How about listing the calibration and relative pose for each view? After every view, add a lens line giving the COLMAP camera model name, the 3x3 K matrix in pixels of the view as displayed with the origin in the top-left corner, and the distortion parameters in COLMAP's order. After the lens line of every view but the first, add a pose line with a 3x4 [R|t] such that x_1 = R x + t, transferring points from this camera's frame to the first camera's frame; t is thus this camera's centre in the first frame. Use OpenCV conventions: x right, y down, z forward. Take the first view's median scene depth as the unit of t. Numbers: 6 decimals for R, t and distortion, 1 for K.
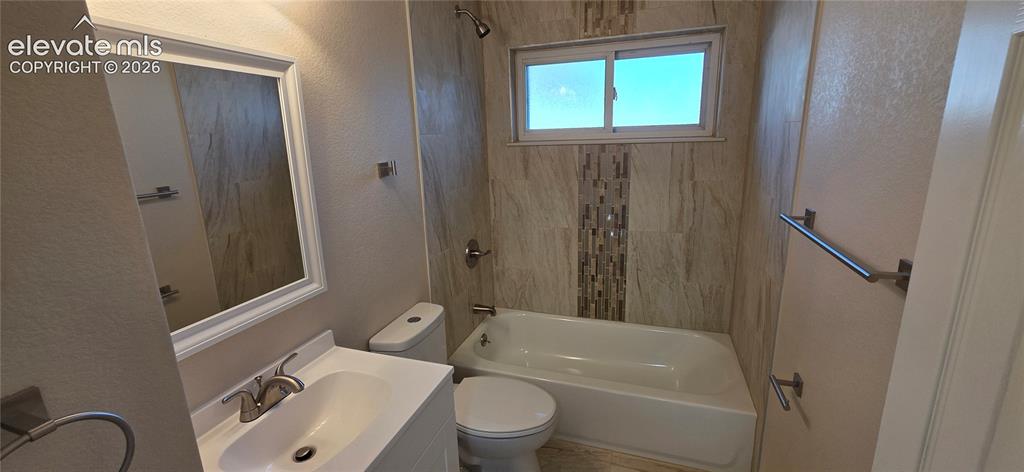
lens RADIAL K [[401.7, 0, 512.0], [0, 401.7, 236.0], [0, 0, 1]] dist [0.000181, 0.000018]
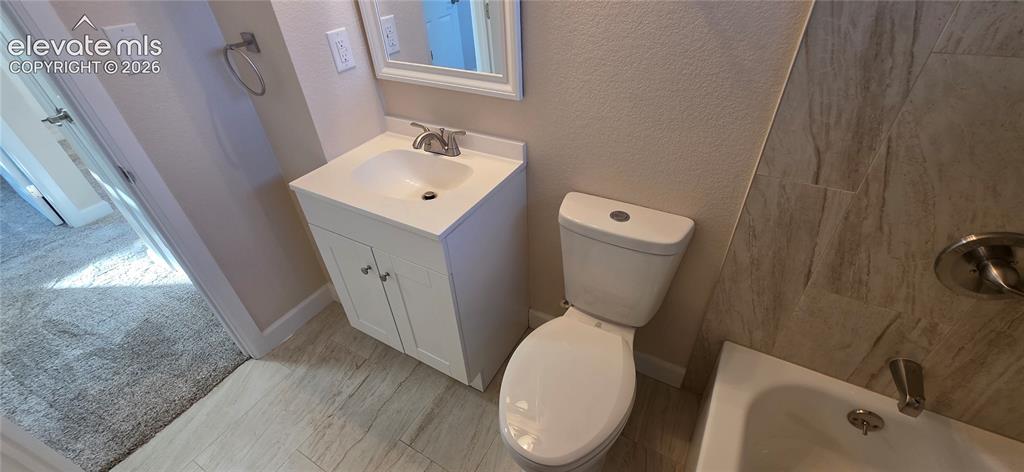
lens RADIAL K [[410.2, 0, 516.3], [0, 410.2, 228.6], [0, 0, 1]] dist [0.001365, 0.000141]
pose [[-0.198228, 0.617049, -0.761548, 0.298288], [-0.175667, 0.742020, 0.646952, -0.175334], [0.964286, 0.262023, -0.038695, 0.749728]]
